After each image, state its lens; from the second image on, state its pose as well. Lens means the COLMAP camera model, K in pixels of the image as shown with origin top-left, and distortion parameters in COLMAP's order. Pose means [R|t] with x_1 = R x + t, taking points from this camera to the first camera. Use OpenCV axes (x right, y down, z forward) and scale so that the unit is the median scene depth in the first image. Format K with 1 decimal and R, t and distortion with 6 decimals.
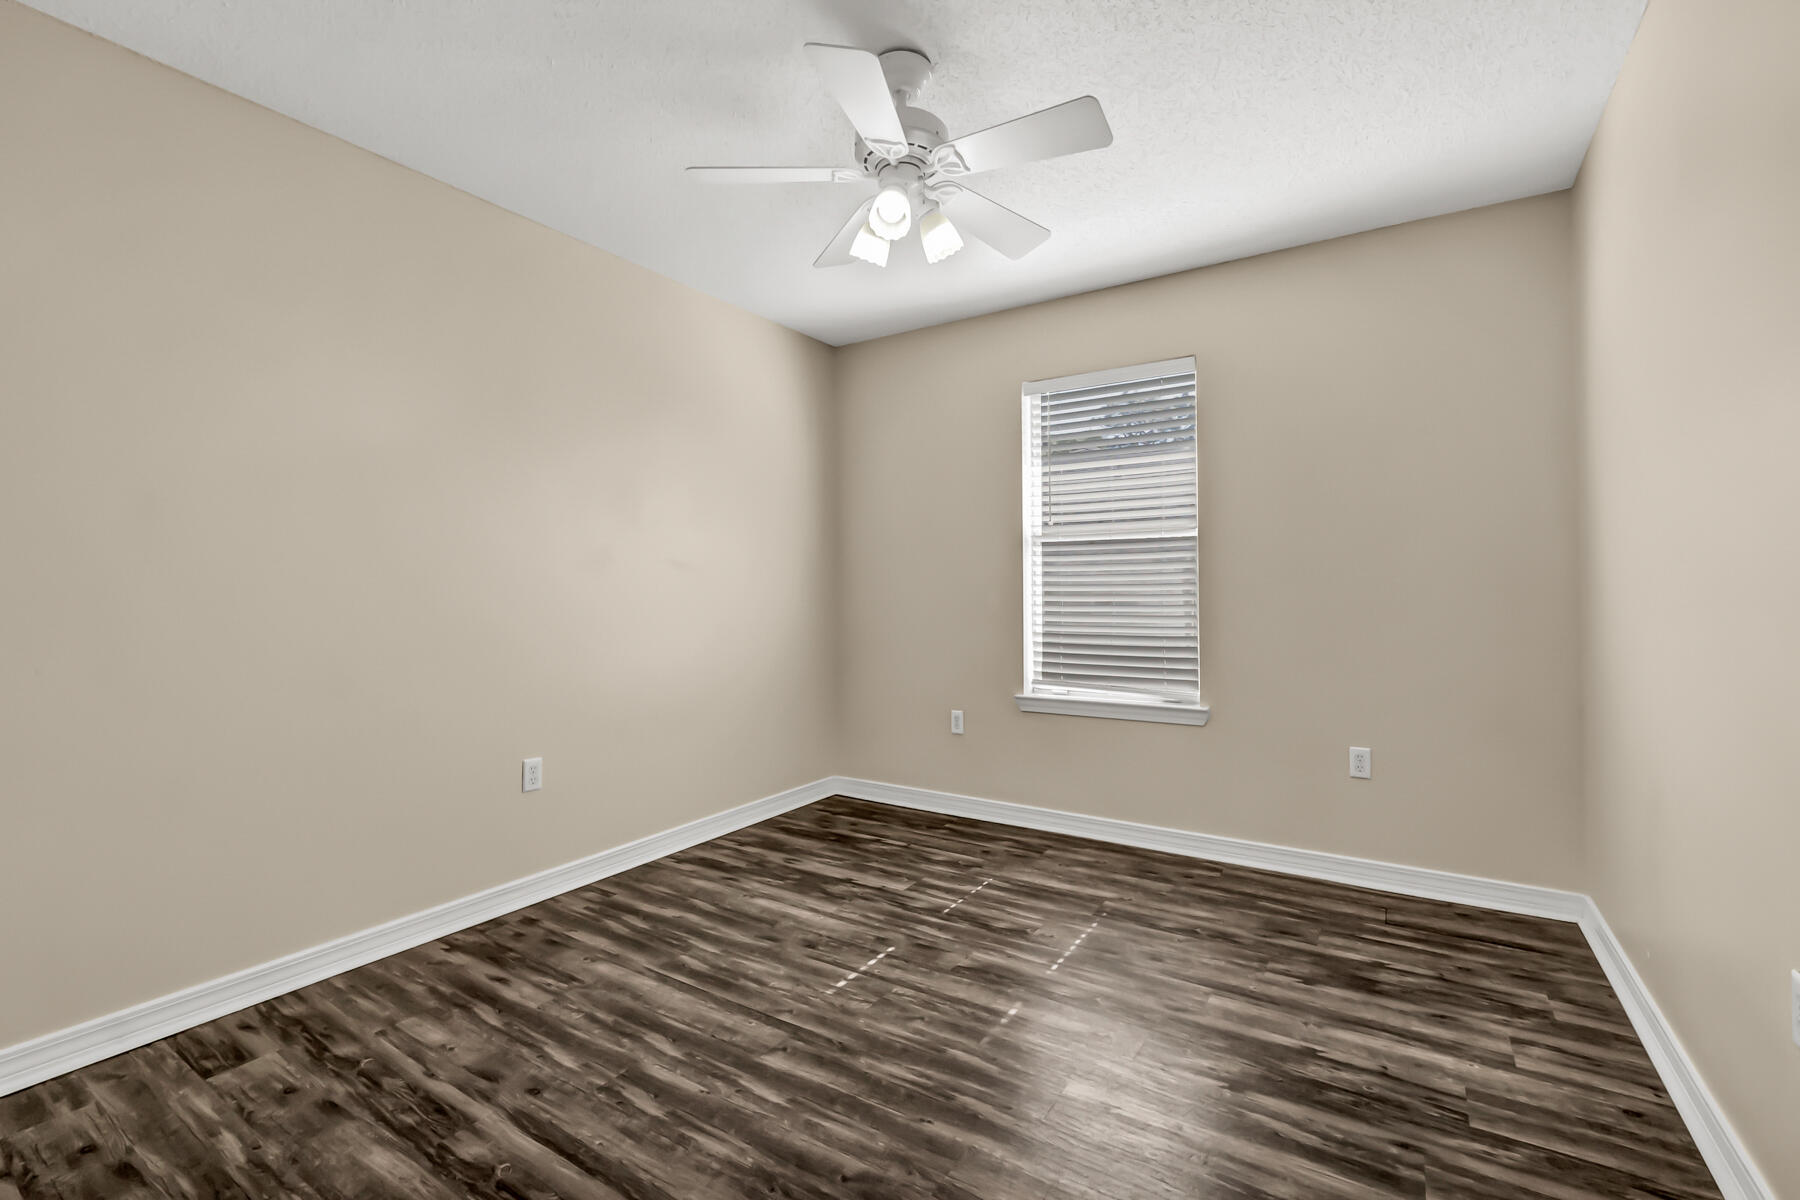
lens RADIAL K [[773.5, 0, 900.0], [0, 773.5, 600.0], [0, 0, 1]] dist [-0.004666, -0.000256]
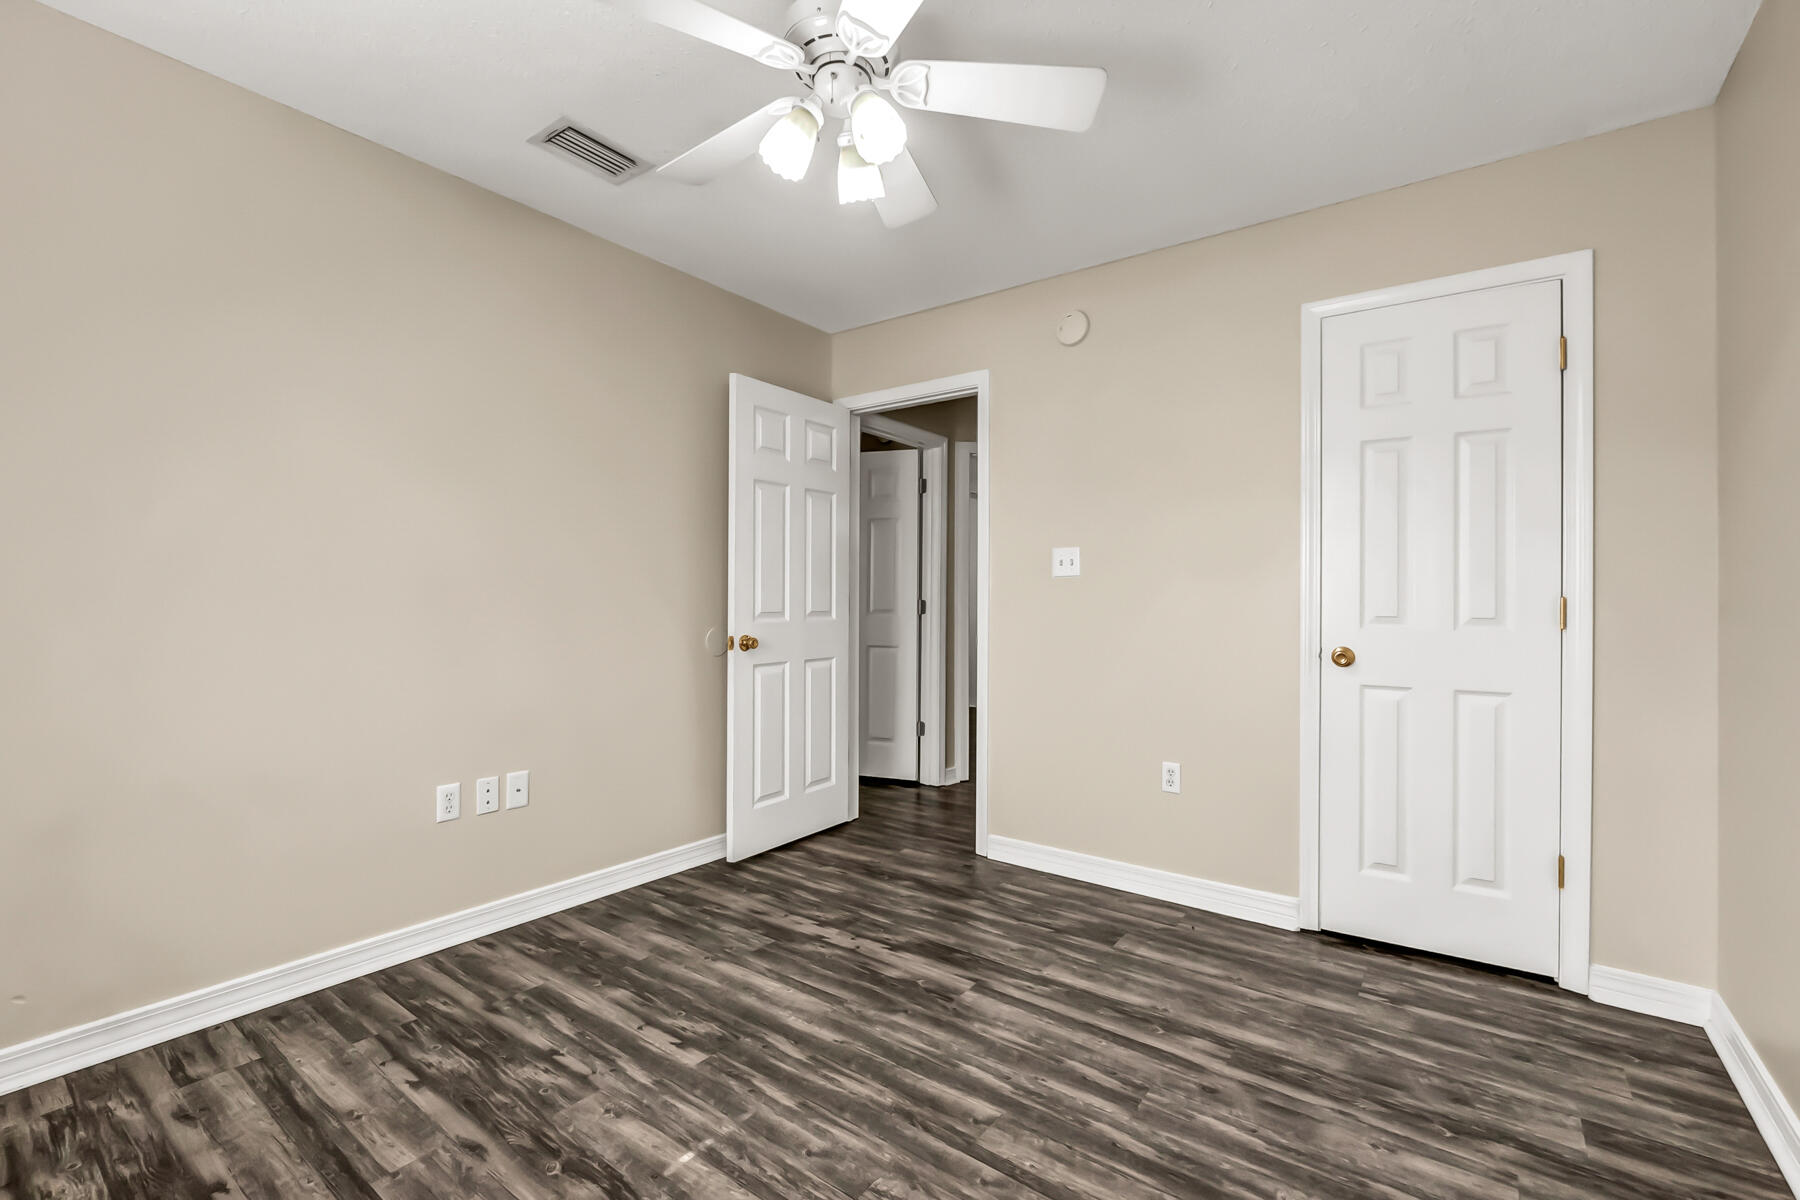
lens RADIAL K [[773.5, 0, 900.0], [0, 773.5, 600.0], [0, 0, 1]] dist [-0.004666, -0.000256]
pose [[-0.997958, -0.002597, 0.063823, -0.123156], [-0.002108, 0.999968, 0.007730, -0.020735], [-0.063841, 0.007580, -0.997931, 1.973637]]
